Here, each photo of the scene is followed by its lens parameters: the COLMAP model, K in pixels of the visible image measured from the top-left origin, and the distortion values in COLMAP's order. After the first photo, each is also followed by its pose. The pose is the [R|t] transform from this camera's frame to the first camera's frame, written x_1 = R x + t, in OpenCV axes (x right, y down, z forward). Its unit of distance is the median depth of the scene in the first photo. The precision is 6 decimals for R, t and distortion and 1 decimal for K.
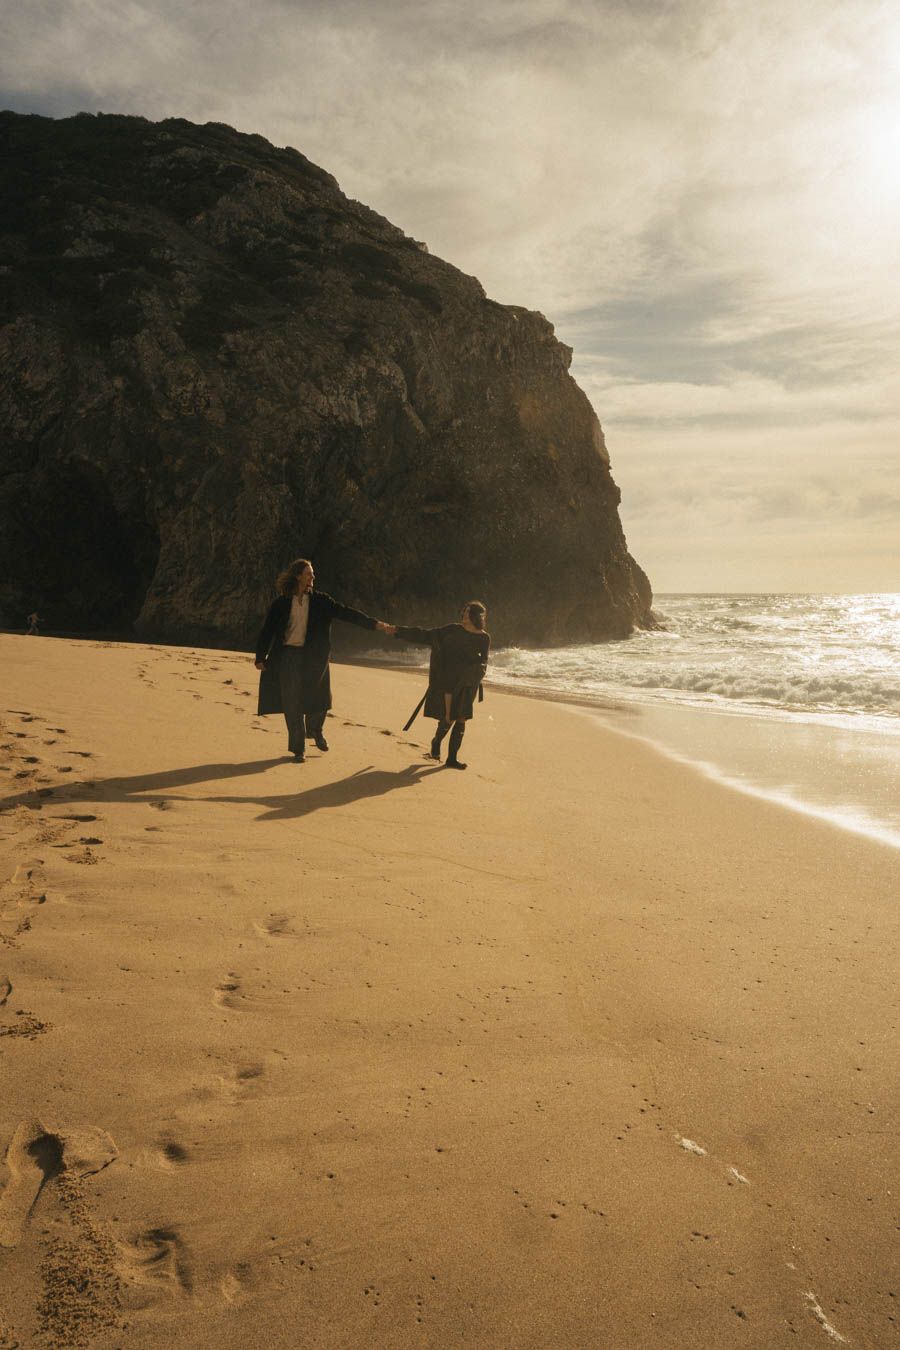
lens RADIAL K [[902.3, 0, 447.5], [0, 902.3, 661.0], [0, 0, 1]] dist [-0.006492, -0.004490]
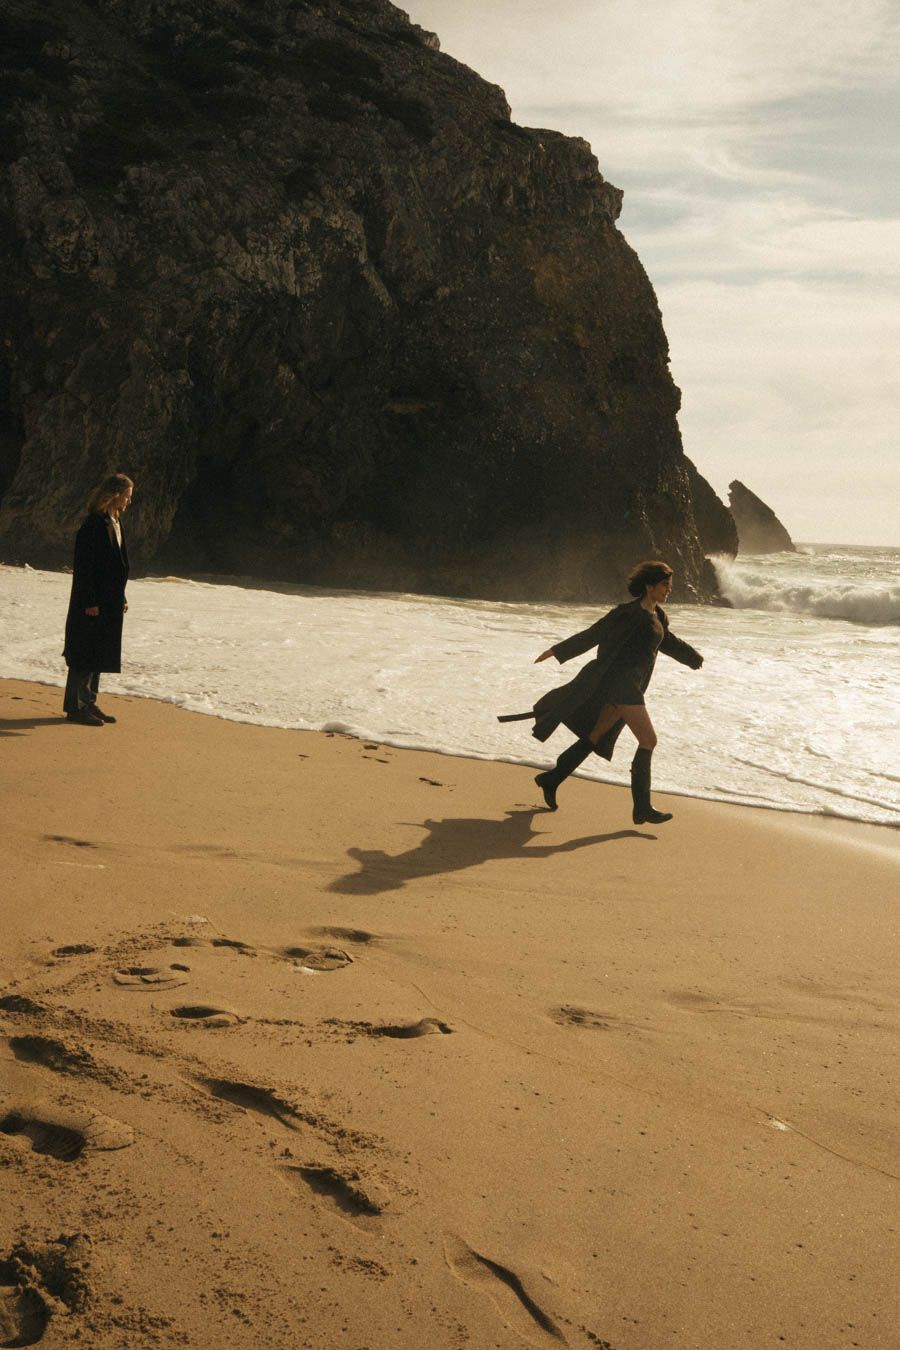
lens RADIAL K [[1358.9, 0, 452.5], [0, 1358.9, 669.0], [0, 0, 1]] dist [-0.014606, 0.000000]
pose [[0.997145, 0.055276, -0.051447, 0.104643], [-0.053631, 0.998021, 0.032830, 0.007828], [0.053160, -0.029977, 0.998136, -0.133161]]
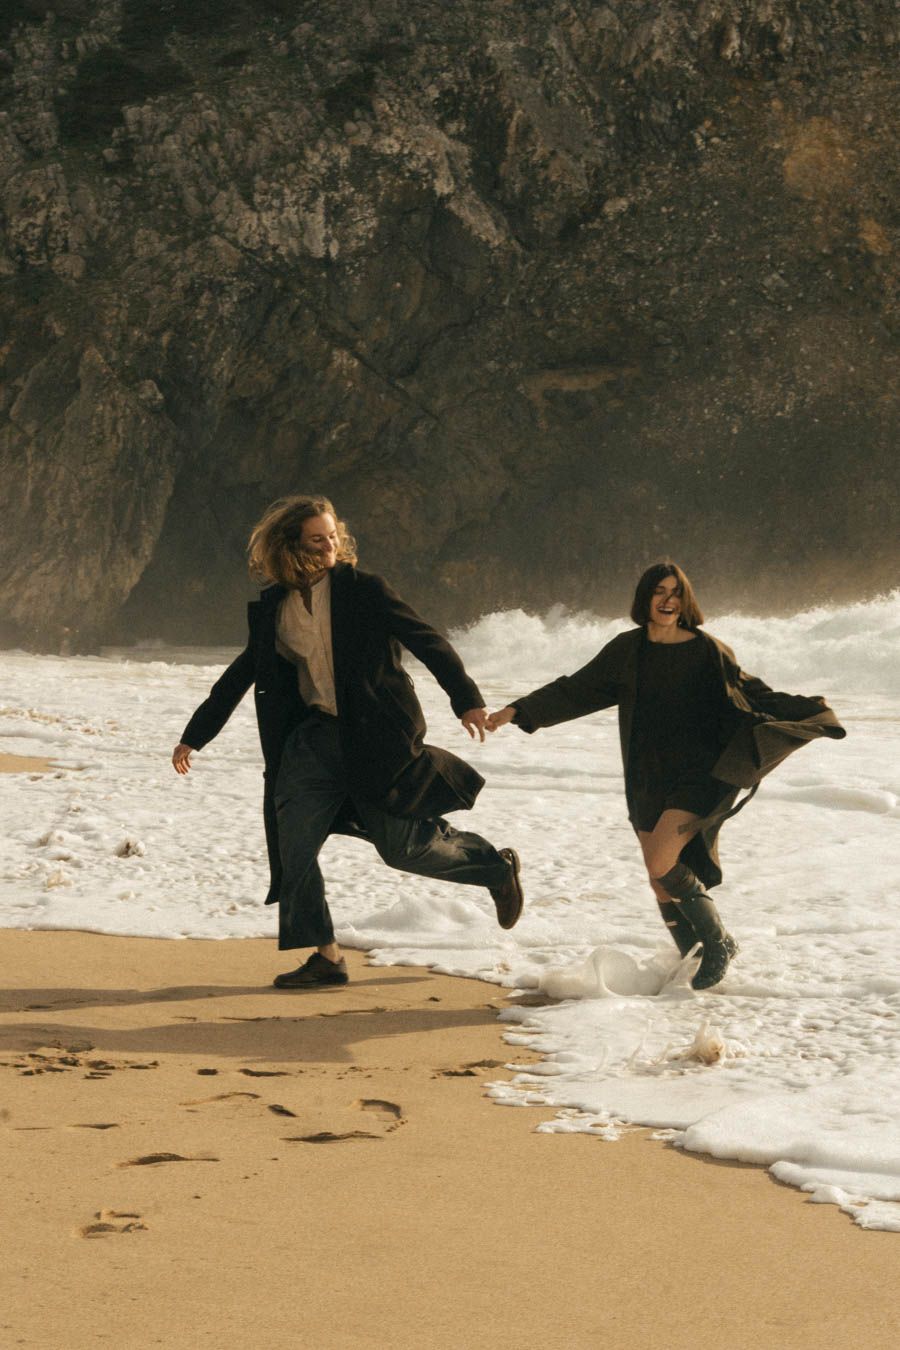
lens RADIAL K [[3235.3, 0, 448.2], [0, 3235.3, 673.9], [0, 0, 1]] dist [0.088169, 0.000000]
pose [[0.900889, -0.005565, -0.434014, 0.786849], [-0.008358, 0.999510, -0.030165, 0.051277], [0.433969, 0.030802, 0.900401, -0.709320]]
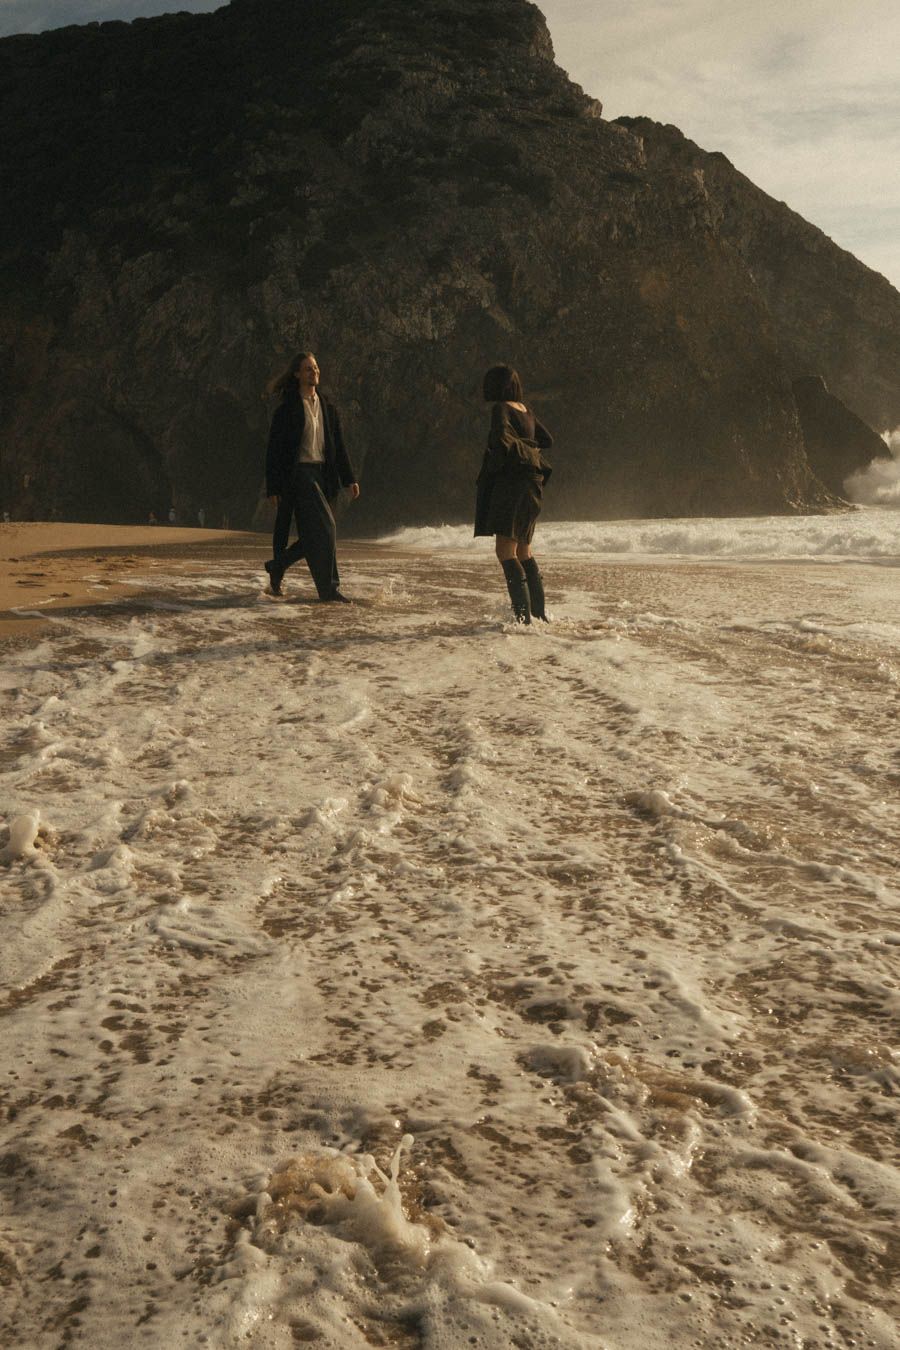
lens RADIAL K [[1358.9, 0, 460.2], [0, 1358.9, 683.2], [0, 0, 1]] dist [-0.014606, 0.000000]
pose [[0.915780, 0.005286, -0.401645, 0.604590], [0.029068, 0.996420, 0.079392, 0.040899], [0.400627, -0.084381, 0.912348, -0.584725]]
